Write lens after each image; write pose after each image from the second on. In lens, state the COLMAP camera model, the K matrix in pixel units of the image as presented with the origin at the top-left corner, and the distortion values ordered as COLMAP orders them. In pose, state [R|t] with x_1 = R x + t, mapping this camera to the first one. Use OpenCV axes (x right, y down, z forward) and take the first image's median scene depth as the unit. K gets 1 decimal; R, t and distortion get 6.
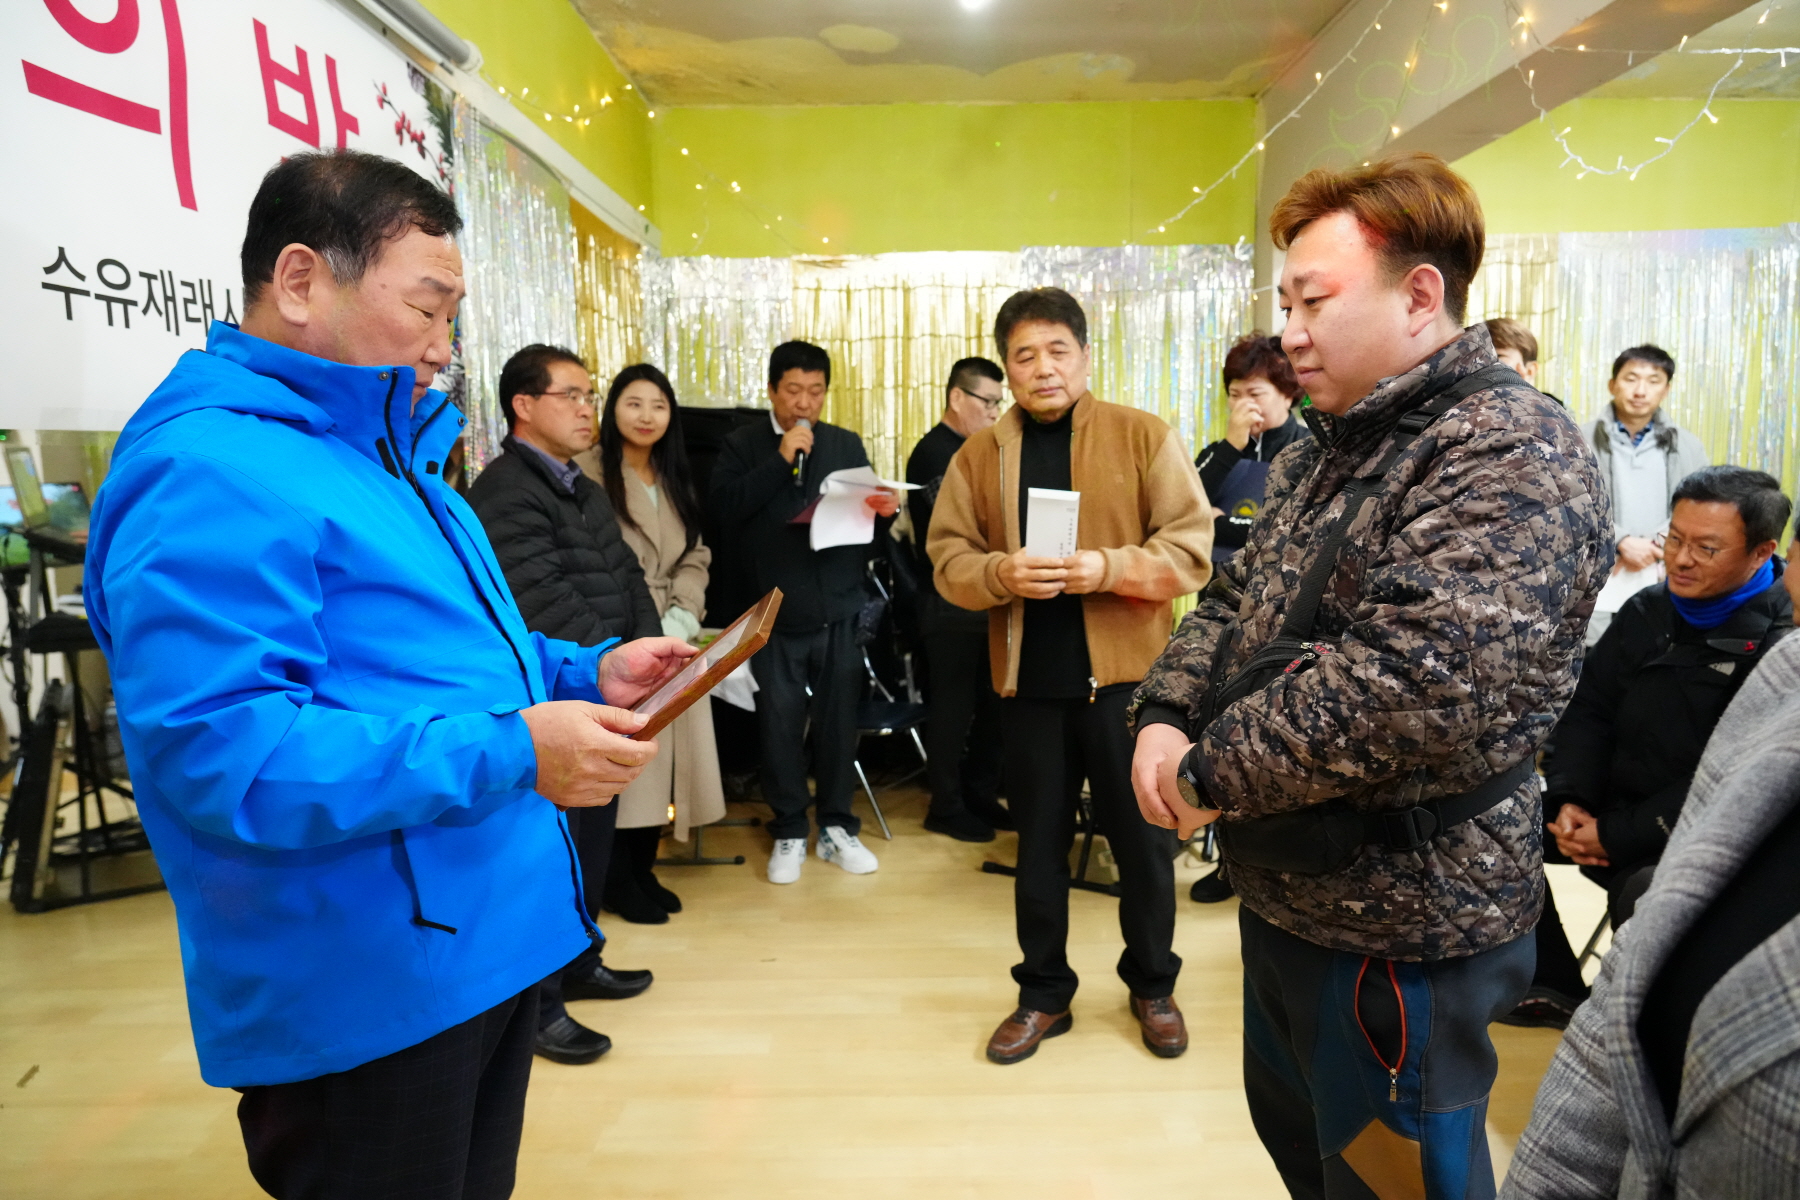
lens RADIAL K [[1194.9, 0, 946.1], [0, 1194.9, 609.6], [0, 0, 1]] dist [-0.030385, 0.018316]
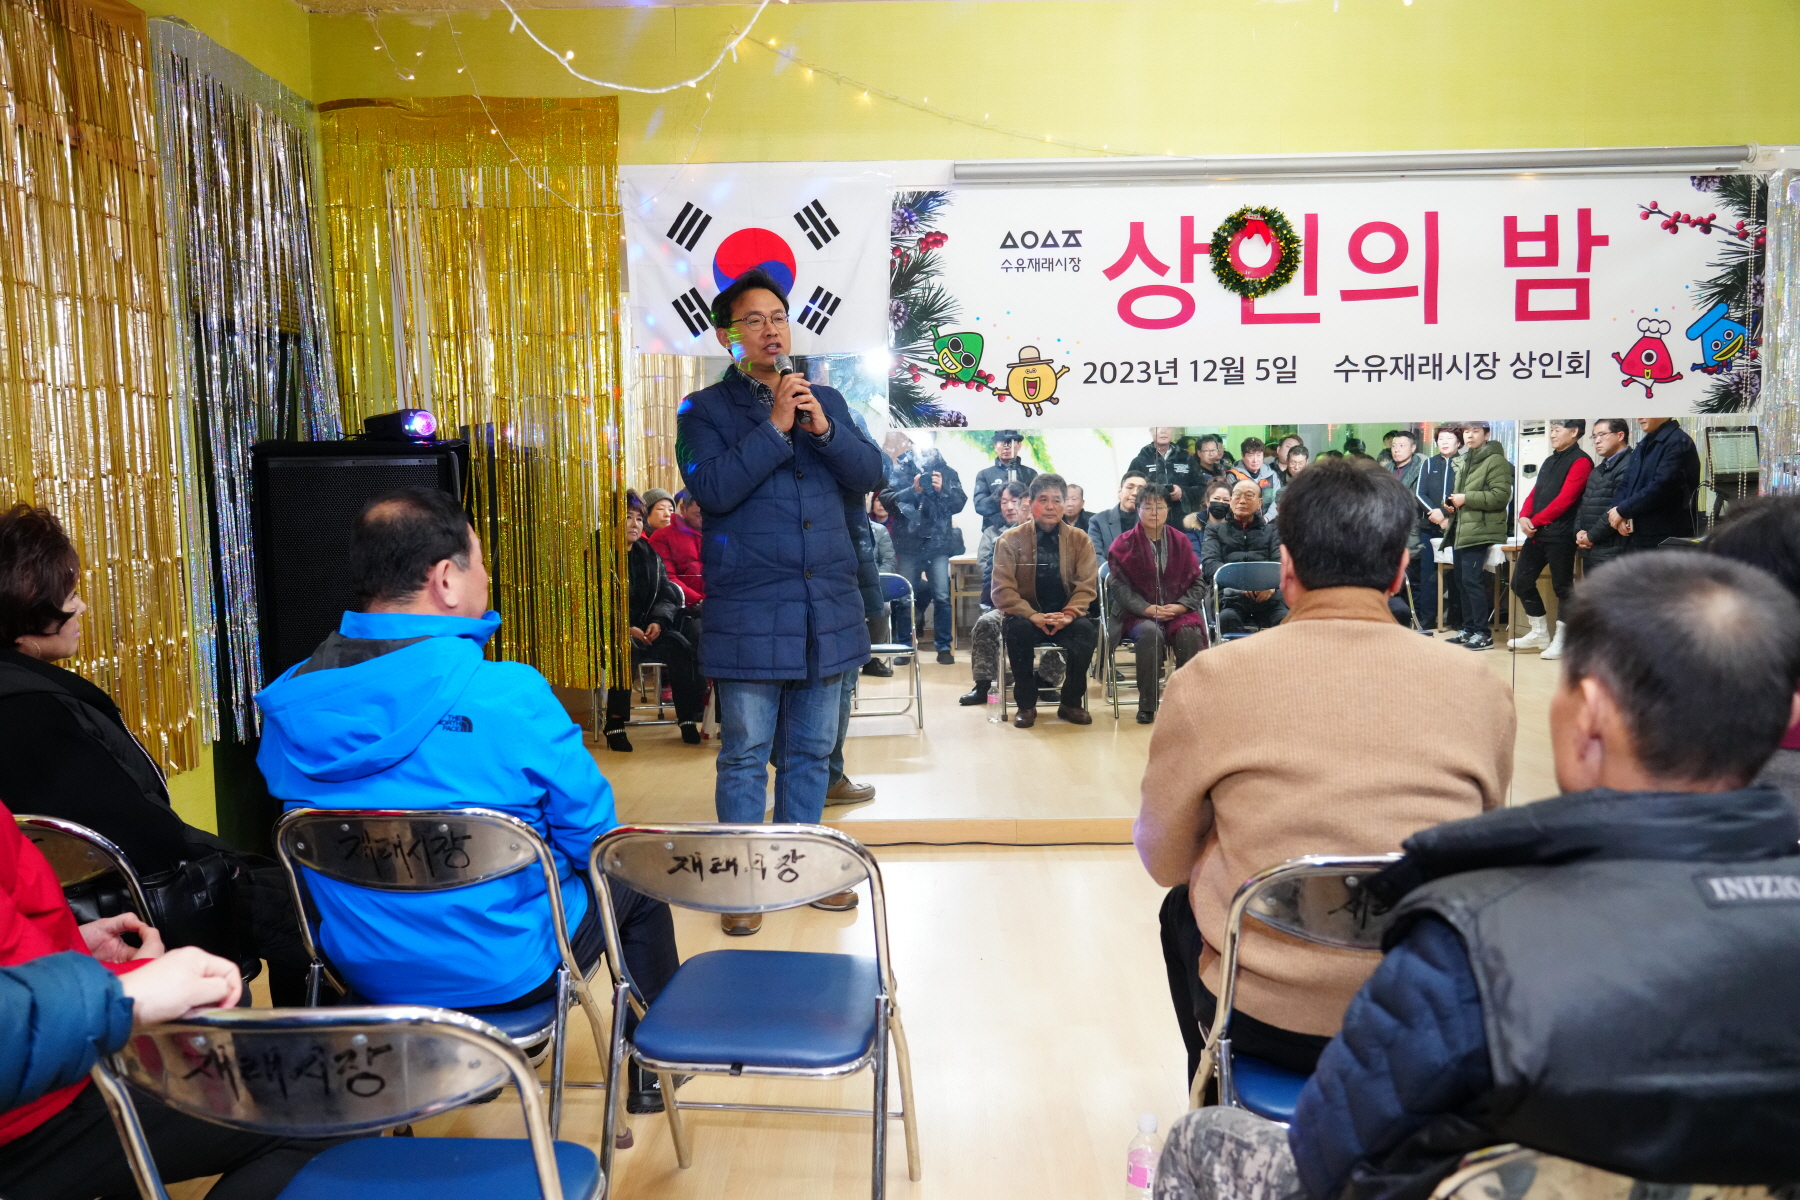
lens RADIAL K [[1402.5, 0, 914.7], [0, 1402.5, 603.9], [0, 0, 1]] dist [0.007357, 0.004732]
pose [[-0.032755, 0.089403, -0.995457, 0.917557], [-0.120348, 0.988391, 0.092729, 0.026484], [0.992191, 0.122839, -0.021616, 0.061361]]
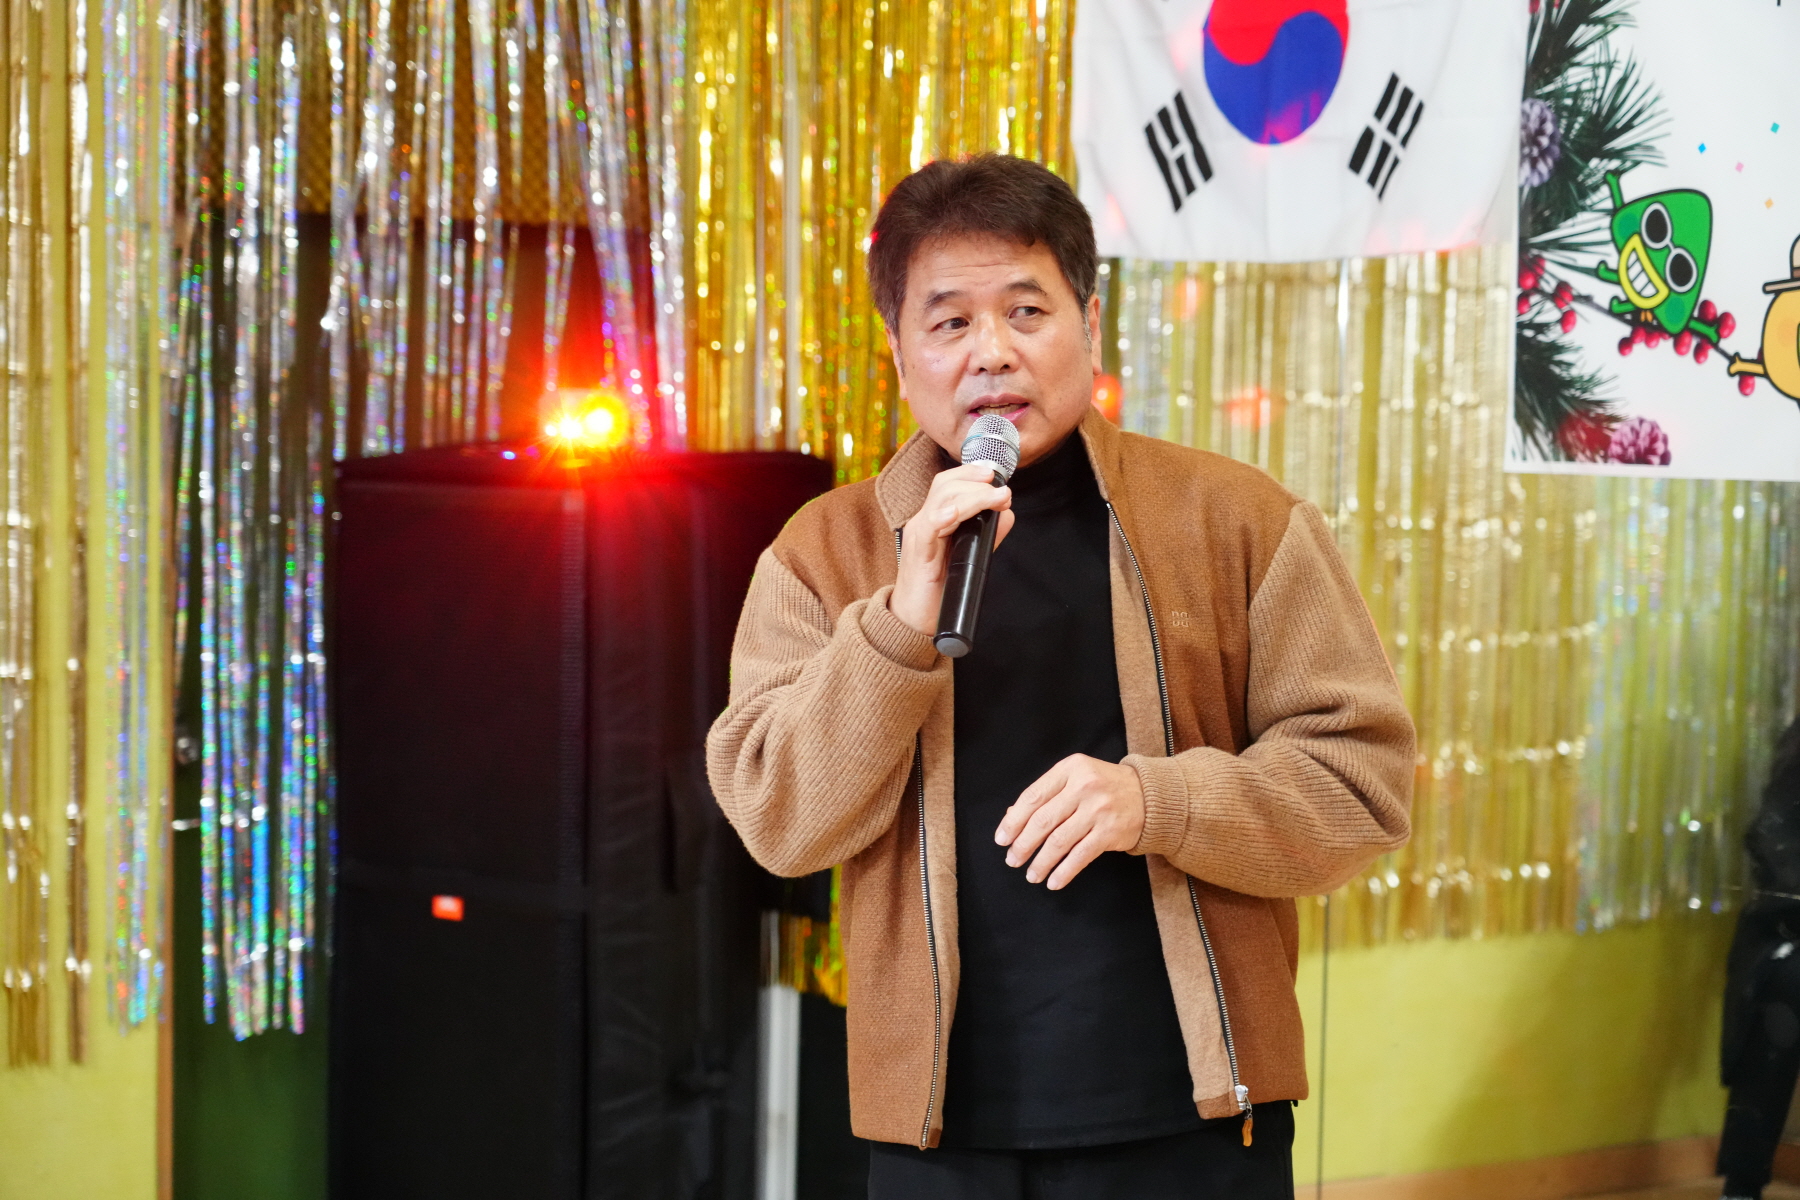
lens RADIAL K [[3869.8, 0, 926.7], [0, 3869.8, 574.7], [0, 0, 1]] dist [0.039110, 0.000000]
pose [[-0.838051, 0.014774, -0.545392, 0.507177], [-0.088495, 0.982715, 0.162601, -0.146094], [0.538368, 0.184532, -0.822258, 0.855447]]
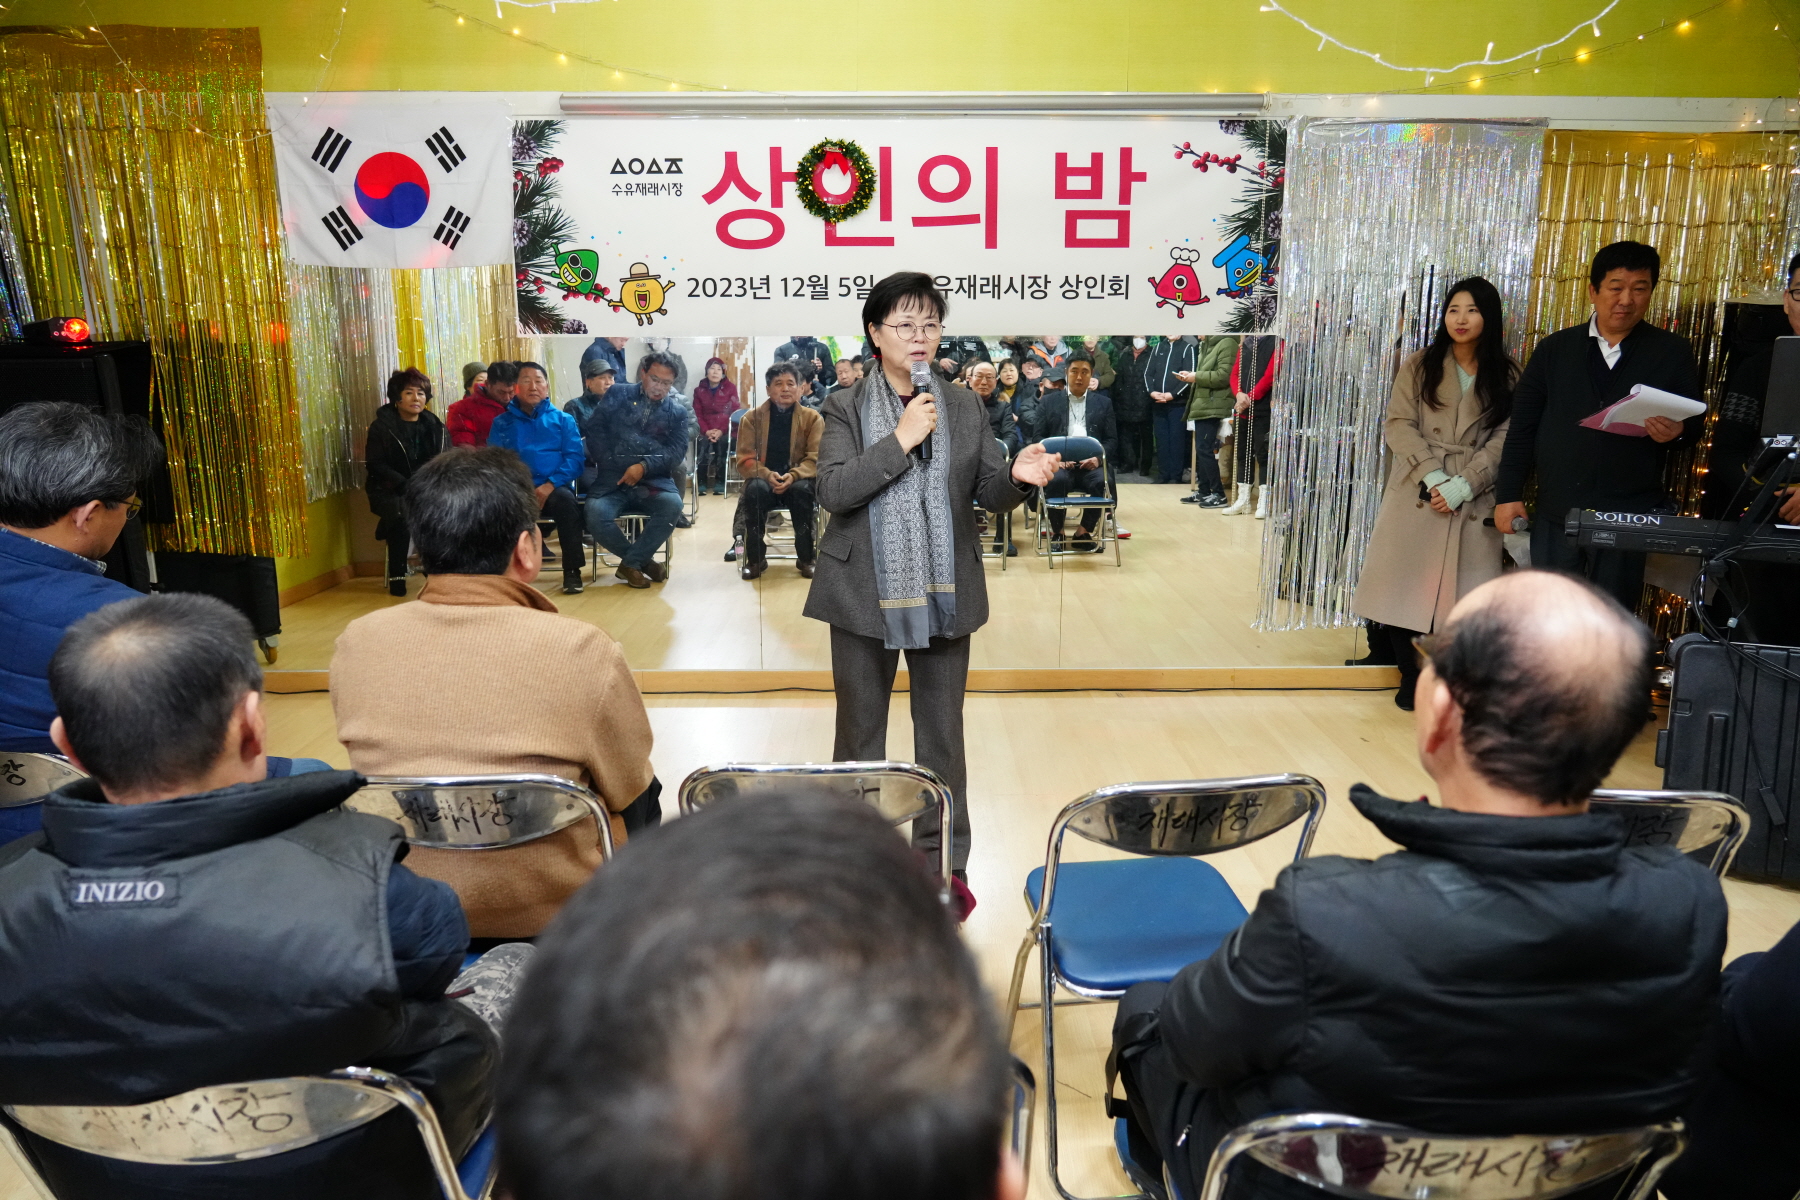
lens RADIAL K [[1194.9, 0, 913.6], [0, 1194.9, 594.7], [0, 0, 1]] dist [-0.030385, 0.018316]
pose [[-0.018828, 0.217504, -0.975878, 0.893943], [-0.135714, 0.966461, 0.218024, -0.066108], [0.990569, 0.136545, 0.011322, 0.392015]]
